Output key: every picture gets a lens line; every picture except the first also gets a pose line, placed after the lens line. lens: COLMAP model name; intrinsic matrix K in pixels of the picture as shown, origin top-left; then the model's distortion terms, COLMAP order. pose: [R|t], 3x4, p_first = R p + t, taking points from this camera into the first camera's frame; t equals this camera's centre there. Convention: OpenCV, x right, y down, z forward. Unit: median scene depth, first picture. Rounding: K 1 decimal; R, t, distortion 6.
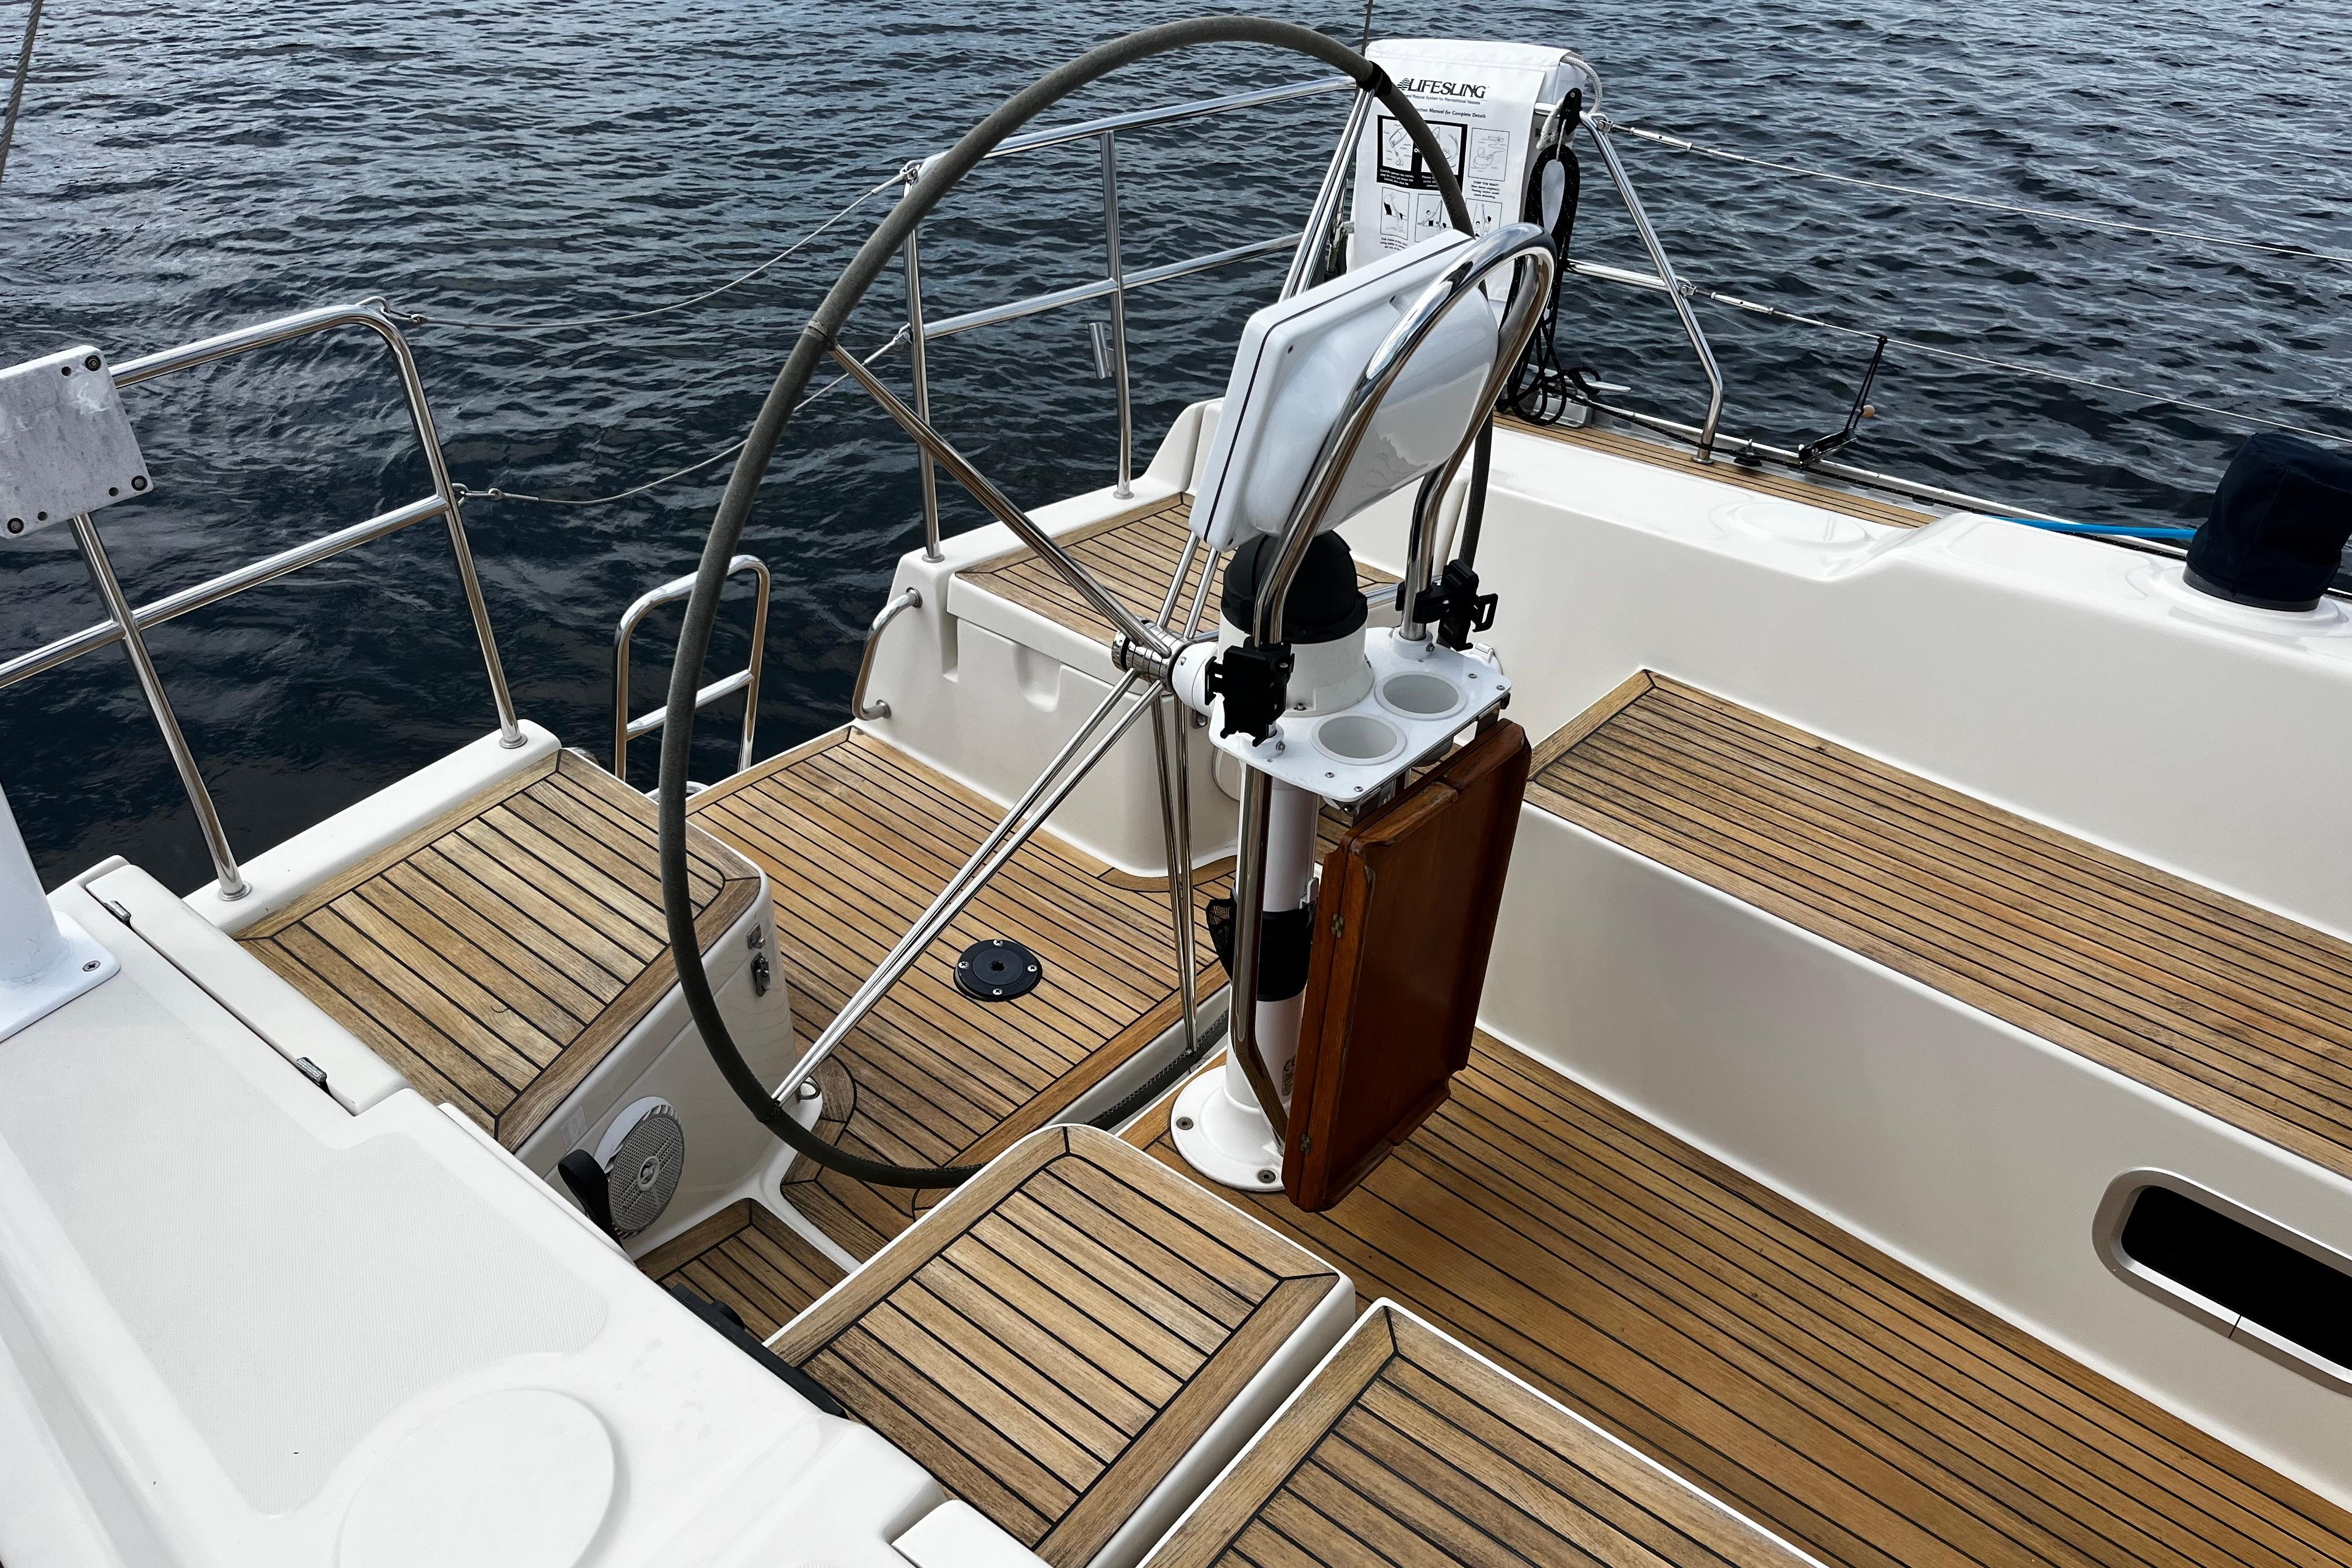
lens RADIAL K [[1805.1, 0, 1203.1], [0, 1805.1, 778.9], [0, 0, 1]] dist [0.048658, -0.046288]
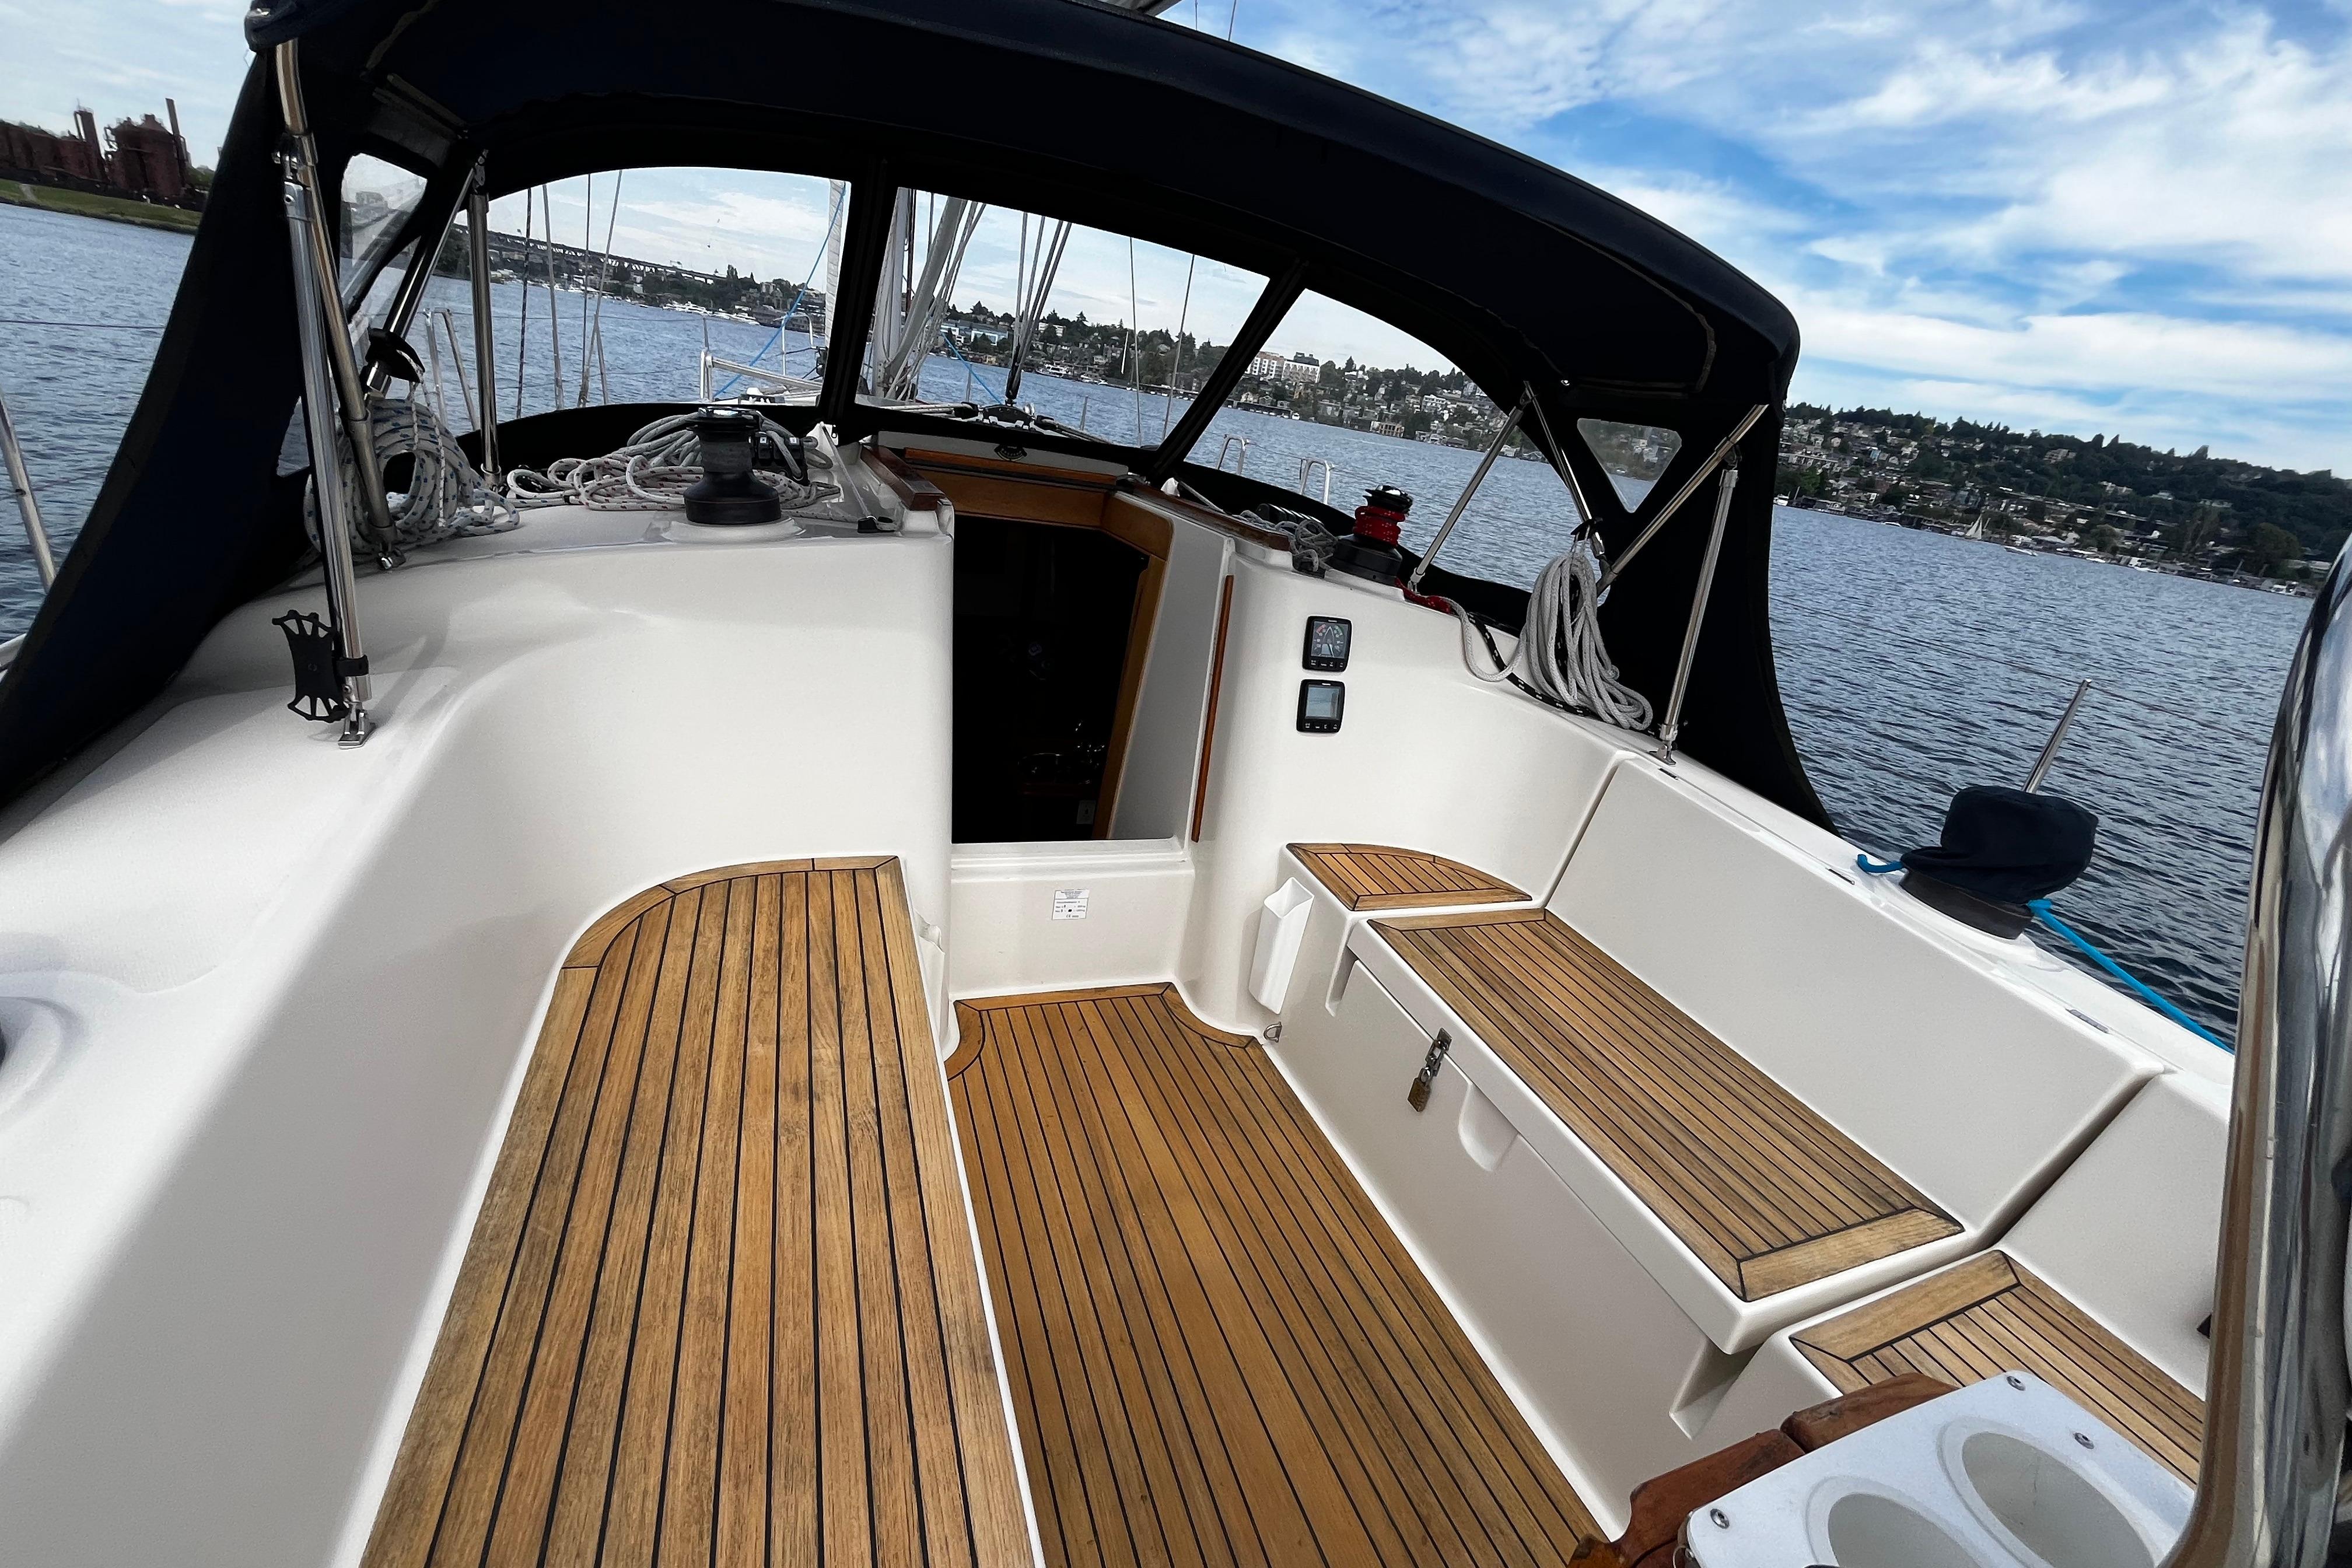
lens RADIAL K [[955.6, 0, 1166.2], [0, 955.6, 780.3], [0, 0, 1]] dist [0.002003, -0.000097]
pose [[-0.856697, -0.355986, 0.373287, 0.234285], [0.097982, 0.598194, 0.795338, -0.332249], [-0.506428, 0.717940, -0.477591, 0.939361]]
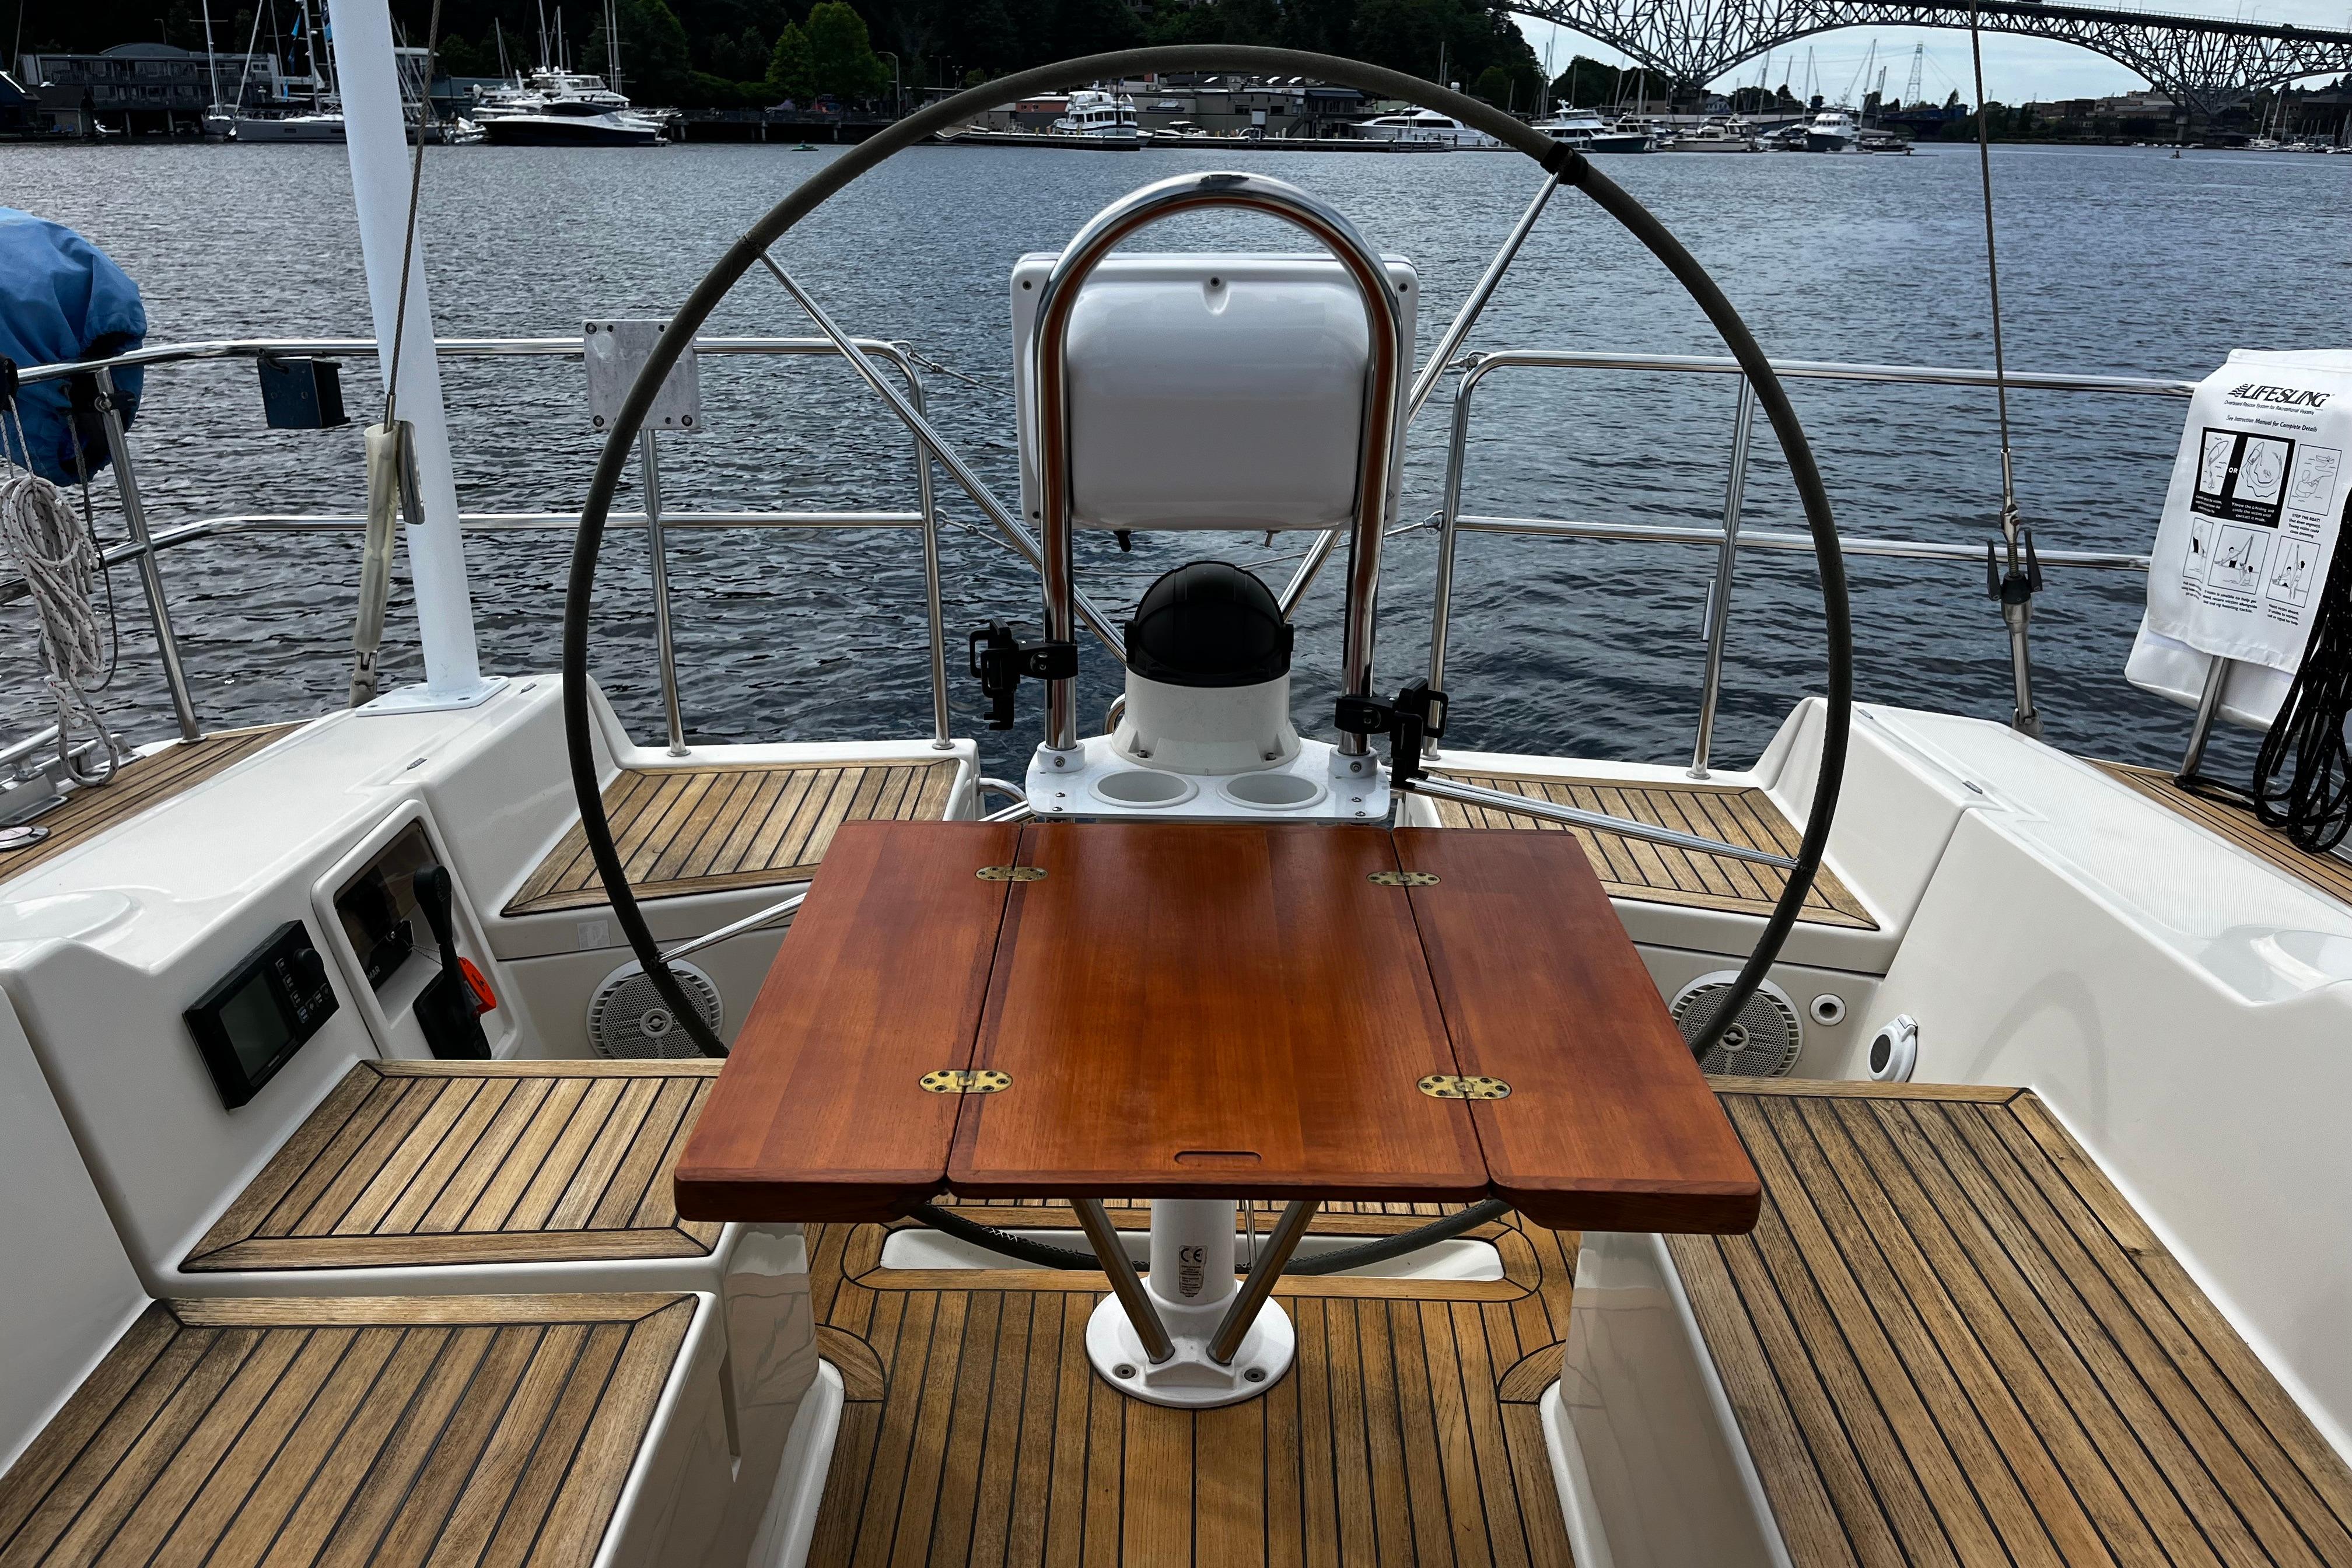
lens RADIAL K [[1807.0, 0, 1176.0], [0, 1807.0, 784.0], [0, 0, 1]] dist [0.001864, -0.007683]
pose [[0.630021, 0.234738, -0.740251, 0.623539], [-0.426144, 0.901385, -0.076853, 0.029142], [0.649211, 0.363872, 0.667924, 0.365253]]
